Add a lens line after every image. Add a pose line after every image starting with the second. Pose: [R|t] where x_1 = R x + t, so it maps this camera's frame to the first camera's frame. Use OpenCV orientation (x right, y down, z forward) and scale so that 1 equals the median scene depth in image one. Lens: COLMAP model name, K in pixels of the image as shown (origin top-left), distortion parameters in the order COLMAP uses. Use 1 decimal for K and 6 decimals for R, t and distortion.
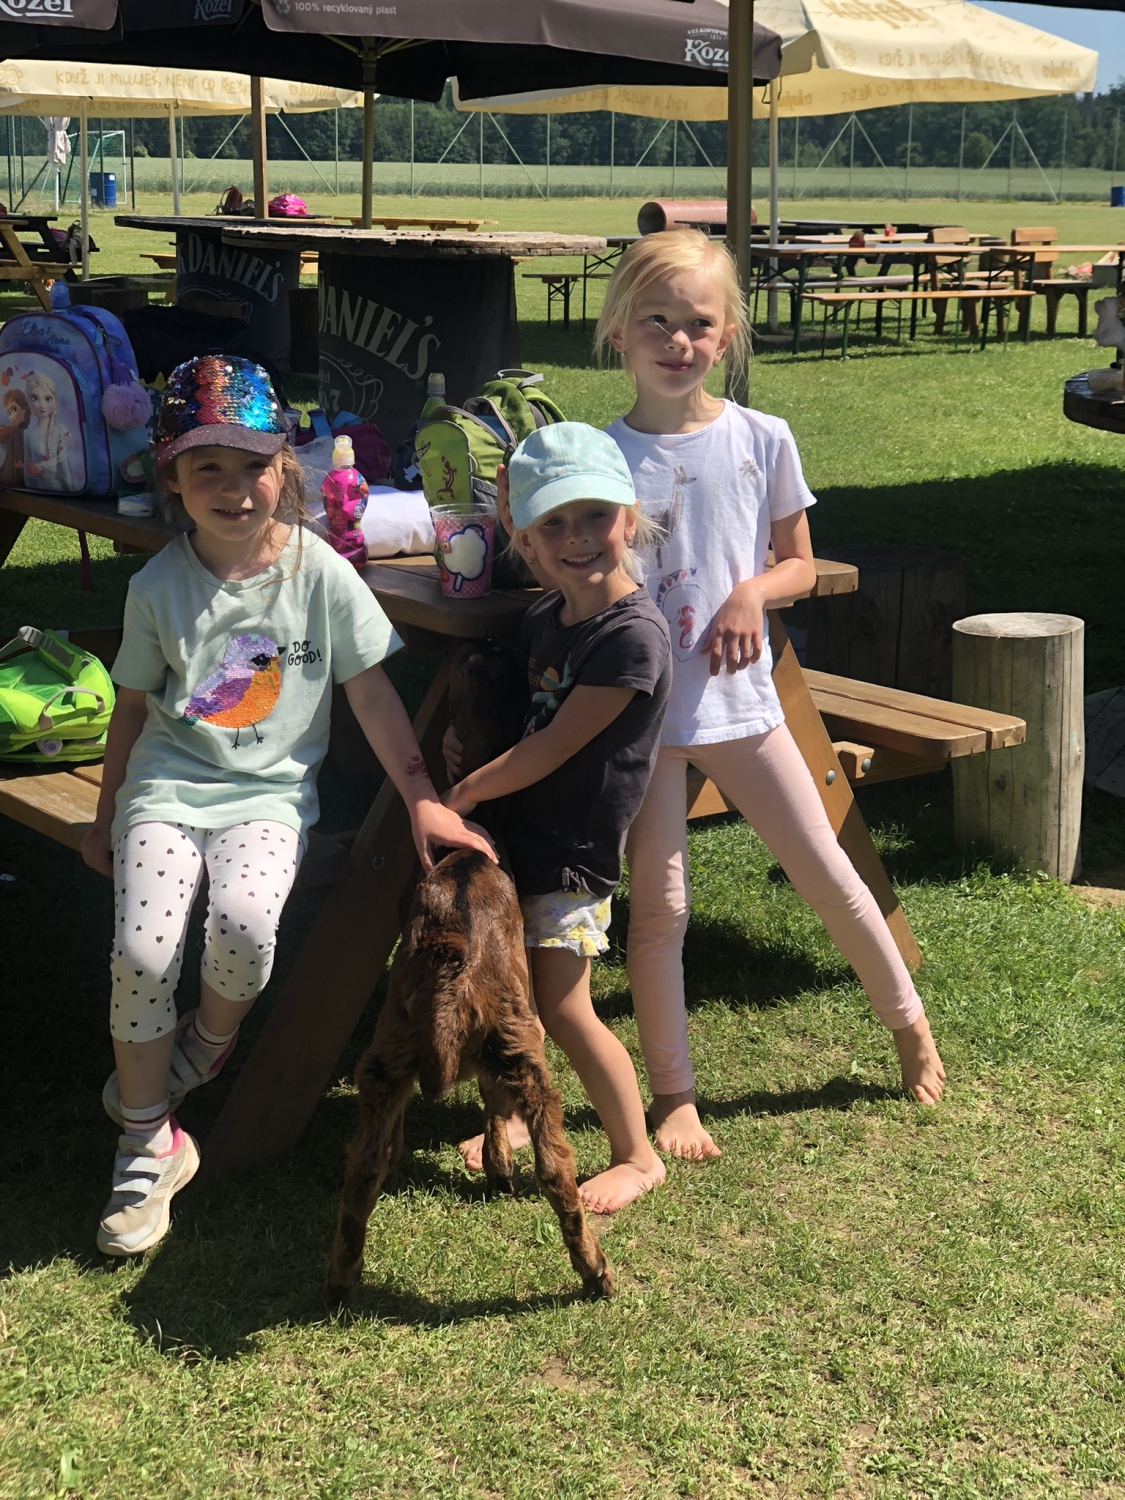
lens RADIAL K [[2270.1, 0, 565.3], [0, 2270.1, 753.6], [0, 0, 1]] dist [0.018573, 0.000000]
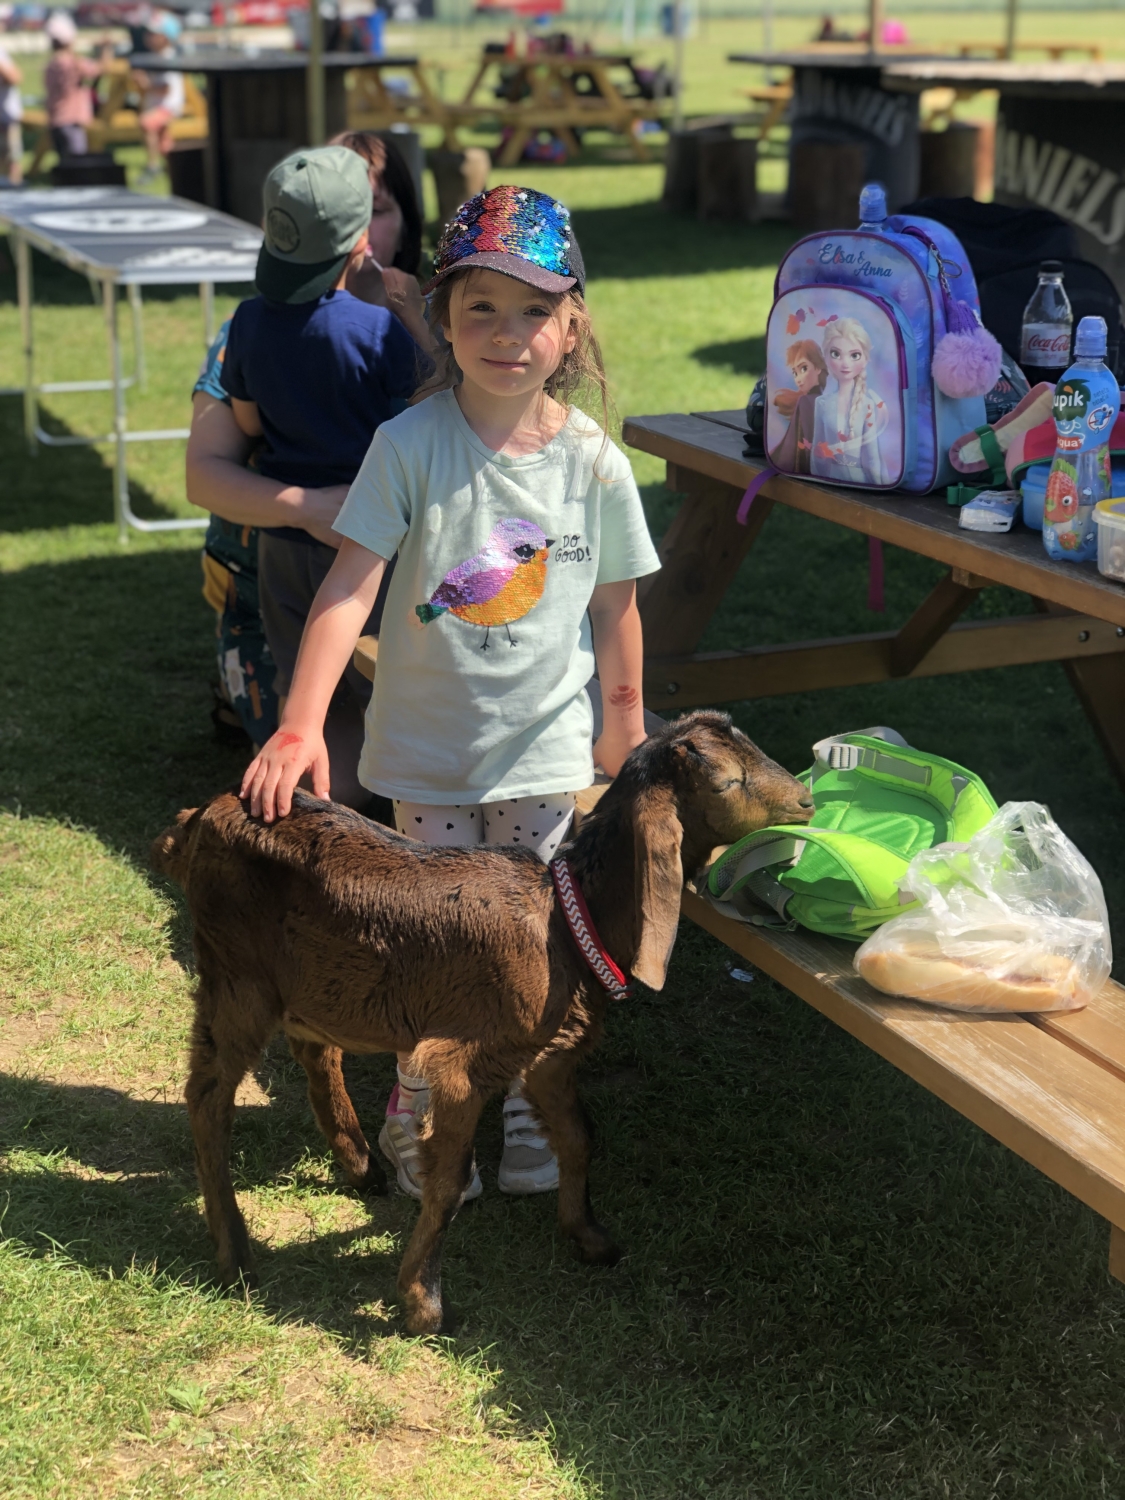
lens RADIAL K [[2270.1, 0, 559.3], [0, 2270.1, 749.4], [0, 0, 1]] dist [0.018573, 0.000000]
pose [[0.971472, 0.037290, -0.234206, -0.059929], [-0.020710, 0.997127, 0.072860, -0.034113], [0.236250, -0.065932, 0.969453, 0.118904]]
